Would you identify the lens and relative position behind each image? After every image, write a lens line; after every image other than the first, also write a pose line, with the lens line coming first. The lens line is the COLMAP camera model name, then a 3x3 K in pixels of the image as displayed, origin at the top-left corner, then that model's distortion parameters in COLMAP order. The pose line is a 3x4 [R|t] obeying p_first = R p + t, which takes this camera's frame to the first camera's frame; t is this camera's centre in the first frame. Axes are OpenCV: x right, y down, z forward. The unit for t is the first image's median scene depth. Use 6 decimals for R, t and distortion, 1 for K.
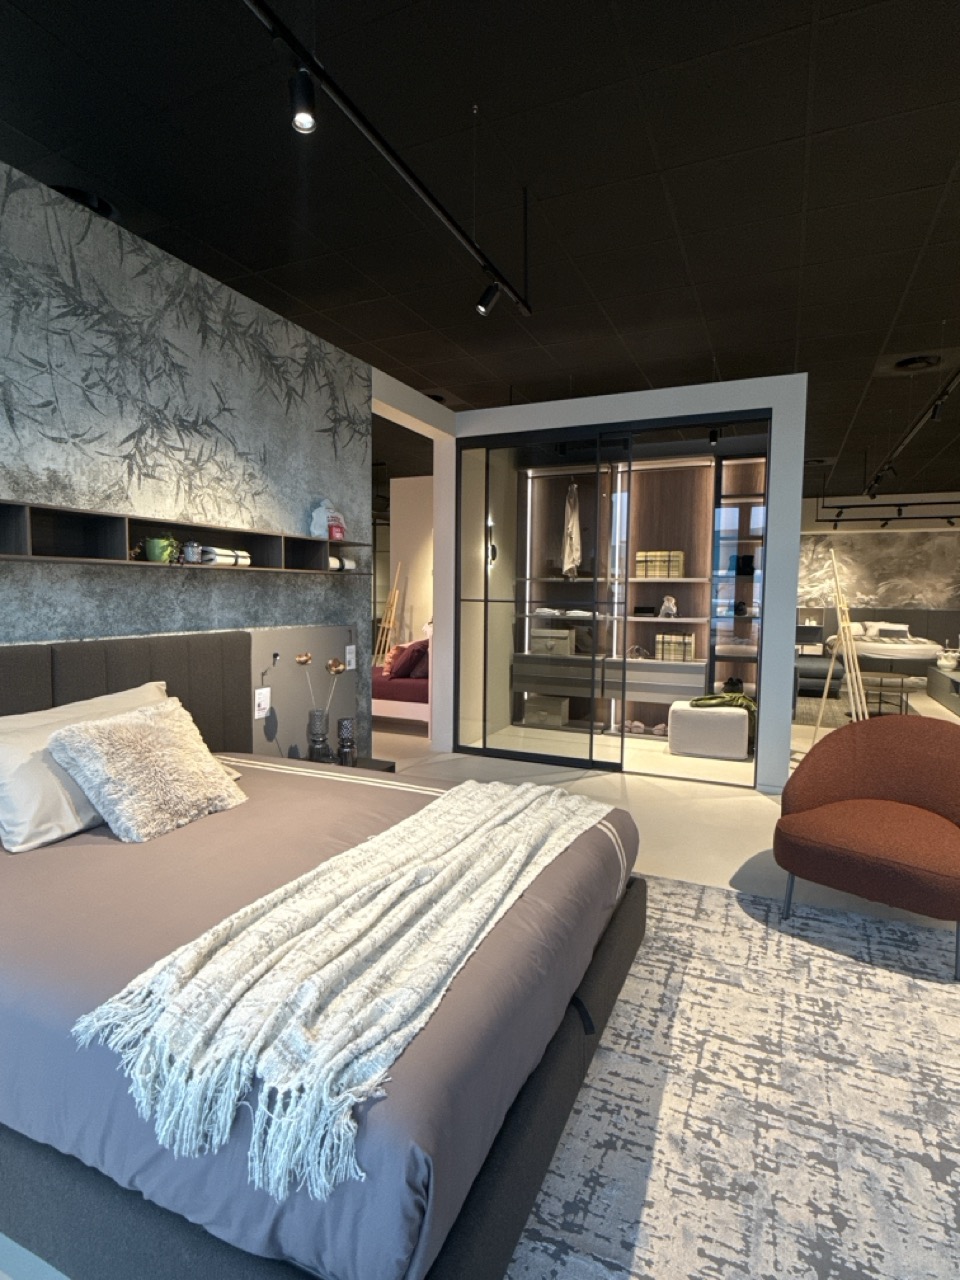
lens RADIAL K [[670.6, 0, 480.3], [0, 670.6, 632.7], [0, 0, 1]] dist [-0.003995, -0.000589]
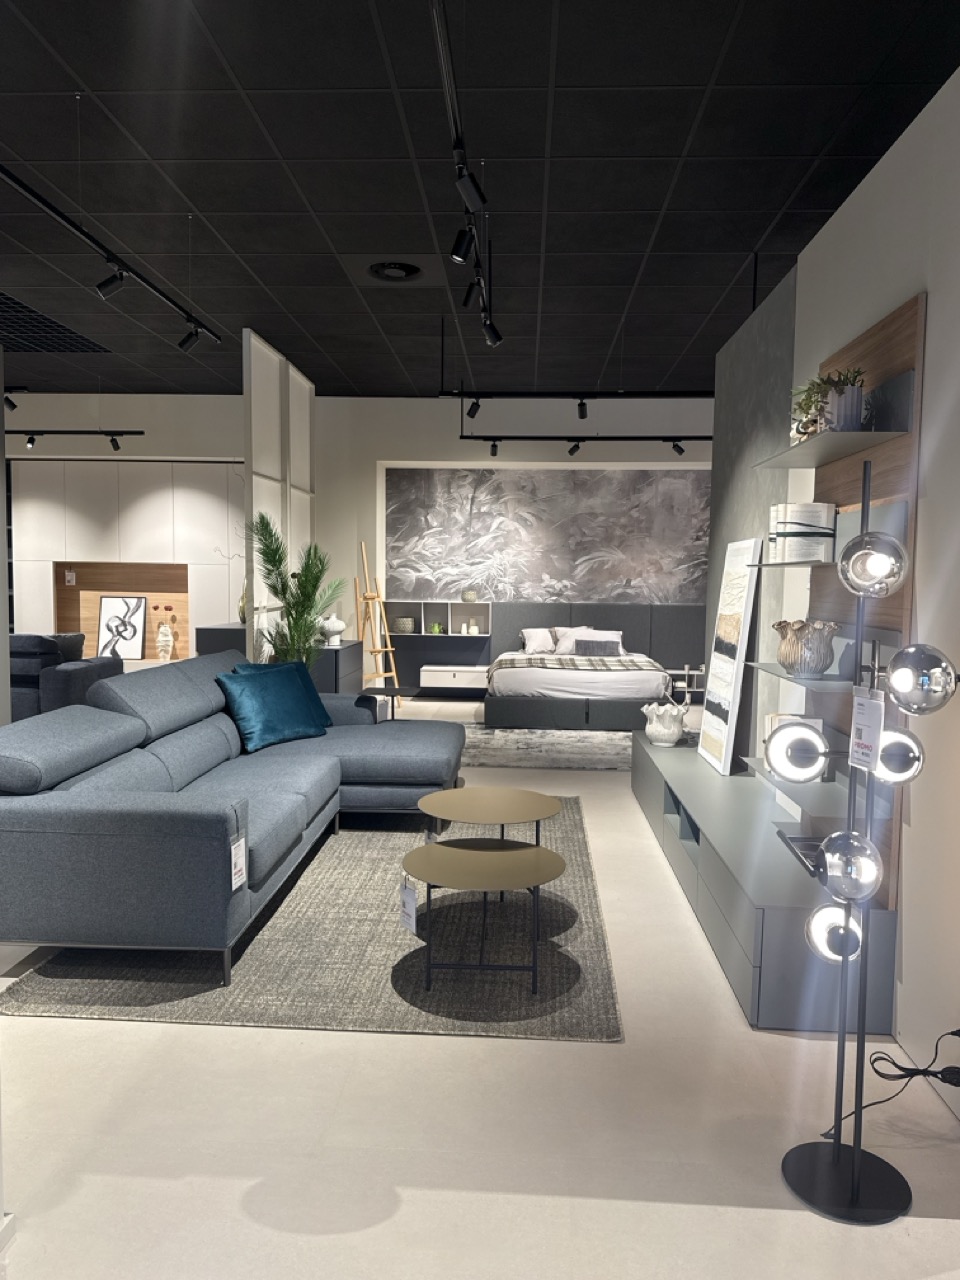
lens RADIAL K [[889.8, 0, 479.5], [0, 889.8, 640.7], [0, 0, 1]] dist [-0.005032, -0.003713]
pose [[0.933181, -0.023999, 0.358605, 0.243779], [0.019708, 0.999684, 0.015618, -0.017560], [-0.358867, -0.007507, 0.933359, 0.320655]]
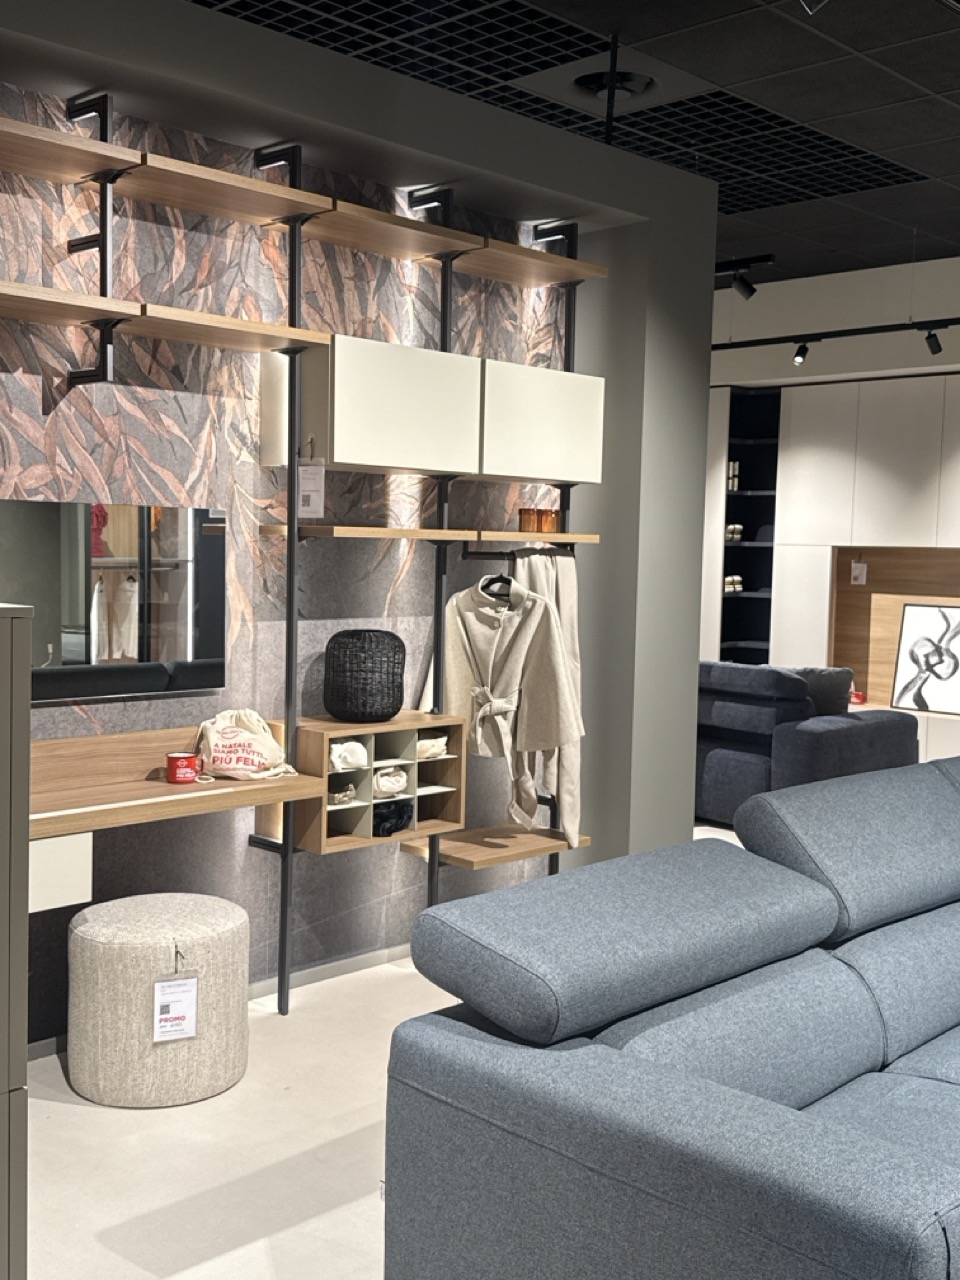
lens RADIAL K [[1390.3, 0, 484.9], [0, 1390.3, 643.3], [0, 0, 1]] dist [0.059528, 0.000000]
pose [[0.935563, 0.032719, -0.351640, 0.341672], [-0.033369, 0.999434, 0.004214, -0.051895], [0.351579, 0.007791, 0.936126, 0.667760]]
